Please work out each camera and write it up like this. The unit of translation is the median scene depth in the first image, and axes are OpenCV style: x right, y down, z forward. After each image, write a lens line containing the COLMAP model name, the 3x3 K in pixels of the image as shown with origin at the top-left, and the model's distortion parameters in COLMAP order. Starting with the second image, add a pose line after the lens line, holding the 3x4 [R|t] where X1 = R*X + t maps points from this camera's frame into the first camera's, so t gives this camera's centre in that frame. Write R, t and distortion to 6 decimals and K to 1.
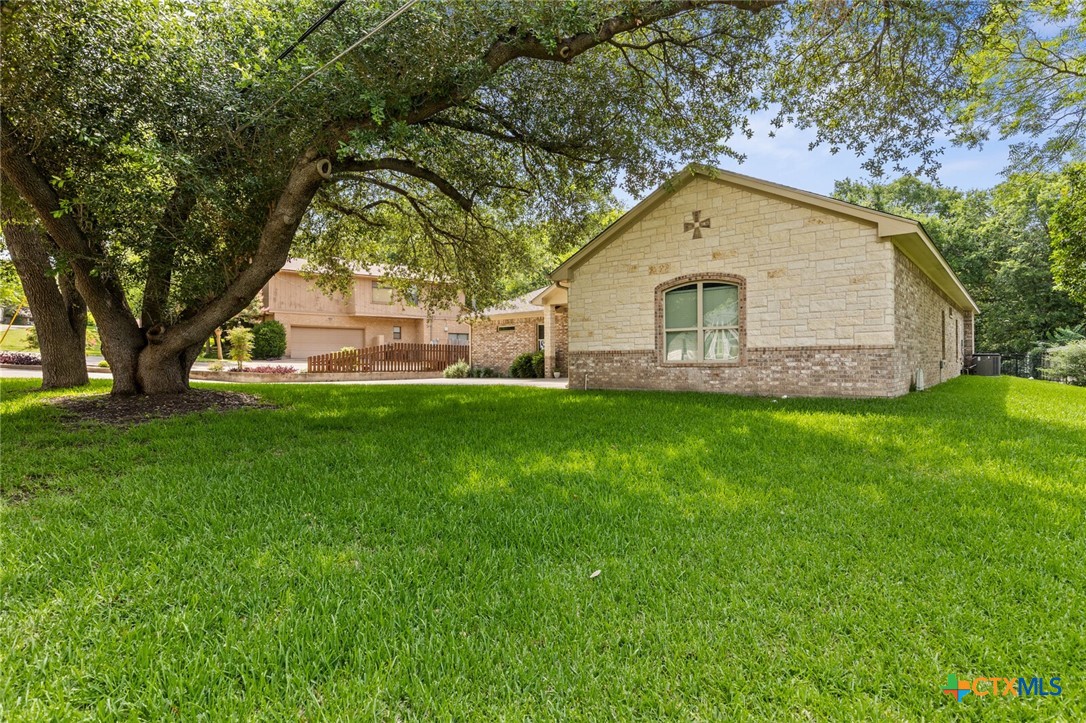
lens RADIAL K [[560.8, 0, 536.0], [0, 560.8, 364.7], [0, 0, 1]] dist [0.006900, -0.001955]
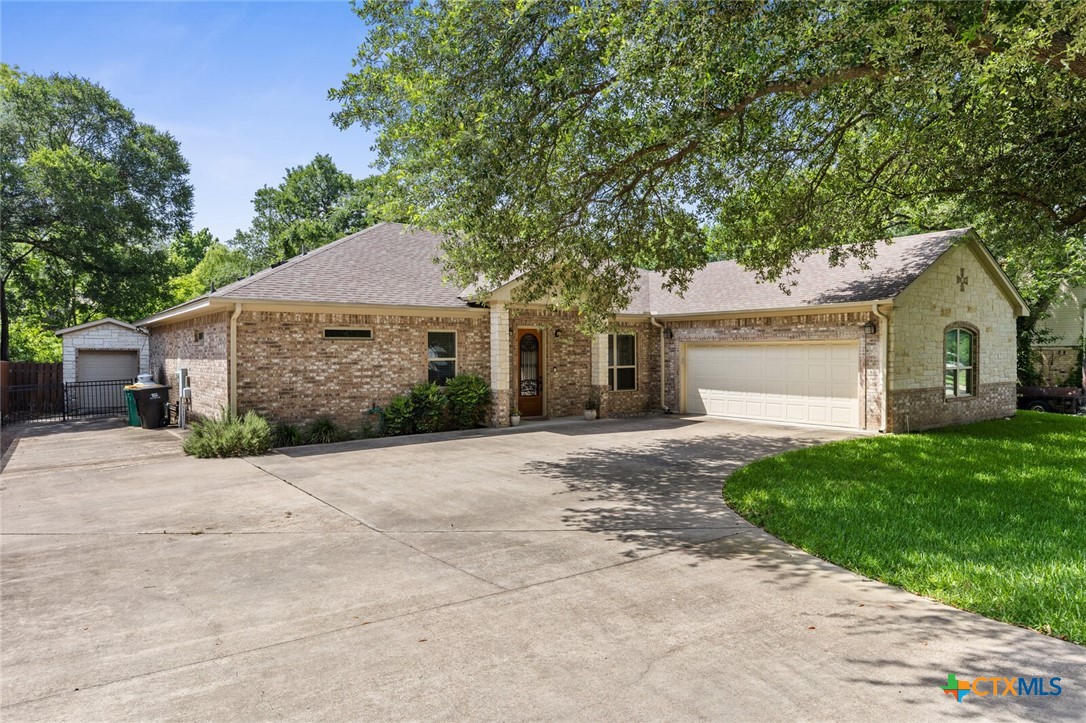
lens RADIAL K [[696.7, 0, 545.0], [0, 696.7, 368.2], [0, 0, 1]] dist [0.009769, 0.000015]
pose [[0.197156, -0.018384, 0.980200, -1.320112], [0.007572, 0.999823, 0.017229, -0.095841], [-0.980343, 0.004025, 0.197260, 1.563849]]
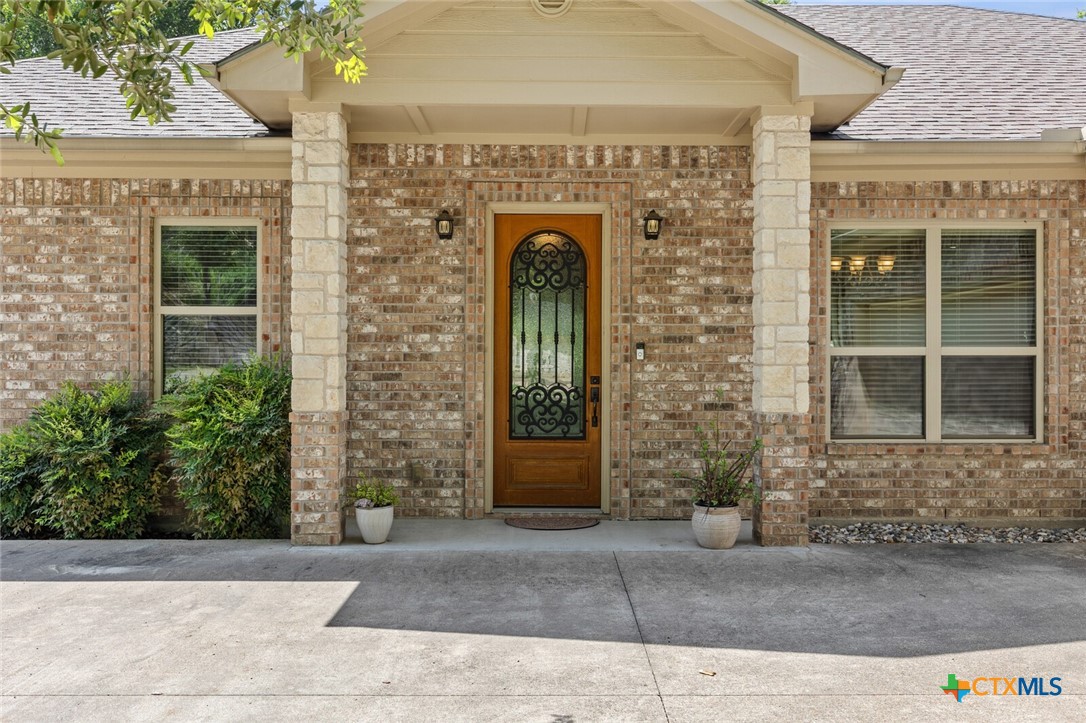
lens RADIAL K [[1055.3, 0, 552.0], [0, 1055.3, 356.4], [0, 0, 1]] dist [0.017452, 0.000000]
pose [[0.749746, 0.012144, 0.661614, -0.259304], [-0.007703, 0.999924, -0.009625, -0.056140], [-0.661681, 0.002120, 0.749783, 1.377385]]
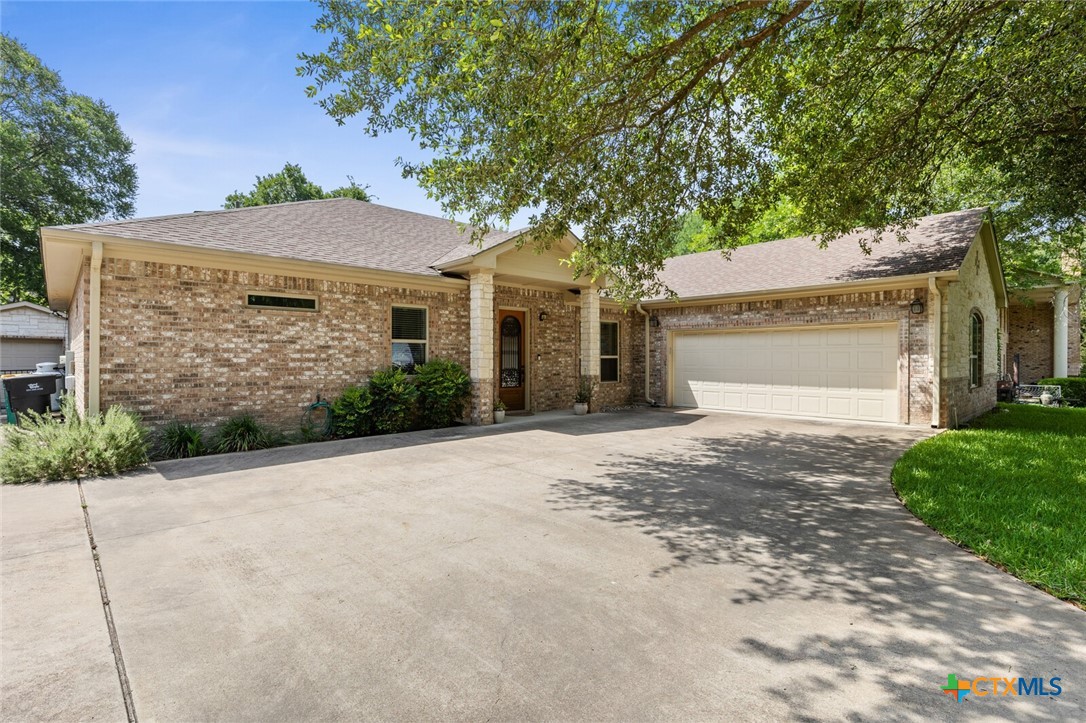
lens RADIAL K [[529.6, 0, 543.5], [0, 529.6, 362.9], [0, 0, 1]] dist [-0.002644, 0.000076]
pose [[0.086407, -0.000356, 0.996260, -0.821114], [0.002960, 0.999996, 0.000101, -0.054871], [-0.996256, 0.002940, 0.086407, 1.753793]]
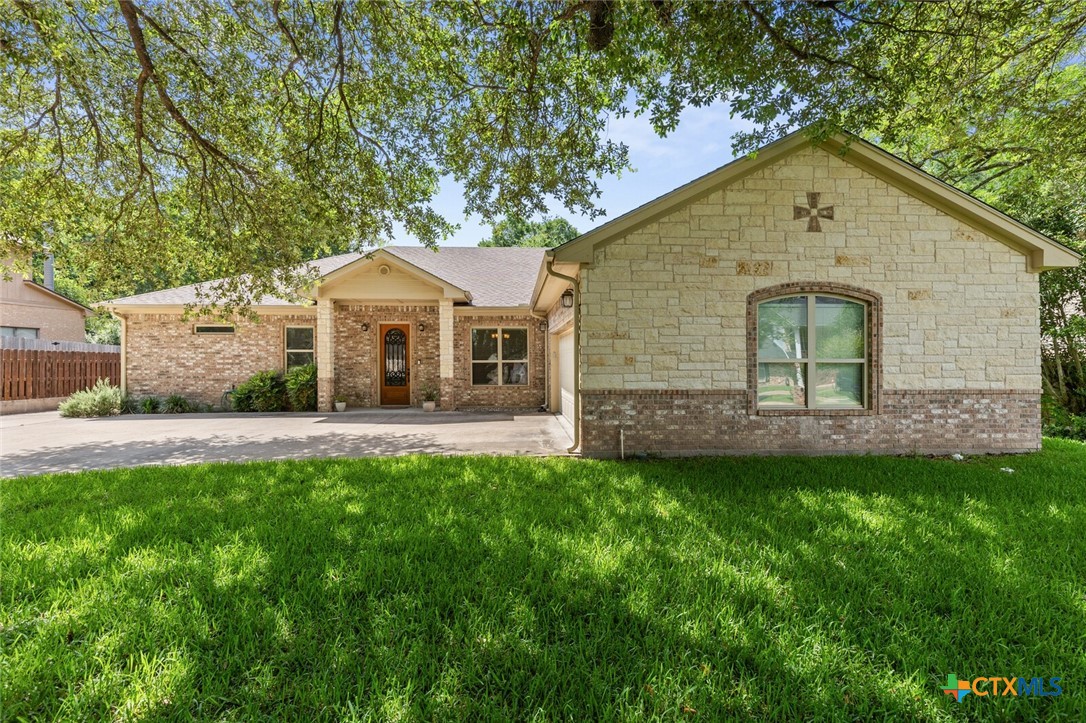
lens RADIAL K [[495.9, 0, 542.2], [0, 495.9, 363.1], [0, 0, 1]] dist [0.004779, 0.002517]
pose [[0.714495, 0.006322, 0.699612, -0.385789], [-0.002955, 0.999978, -0.006019, -0.056518], [-0.699634, 0.002233, 0.714498, 0.792592]]
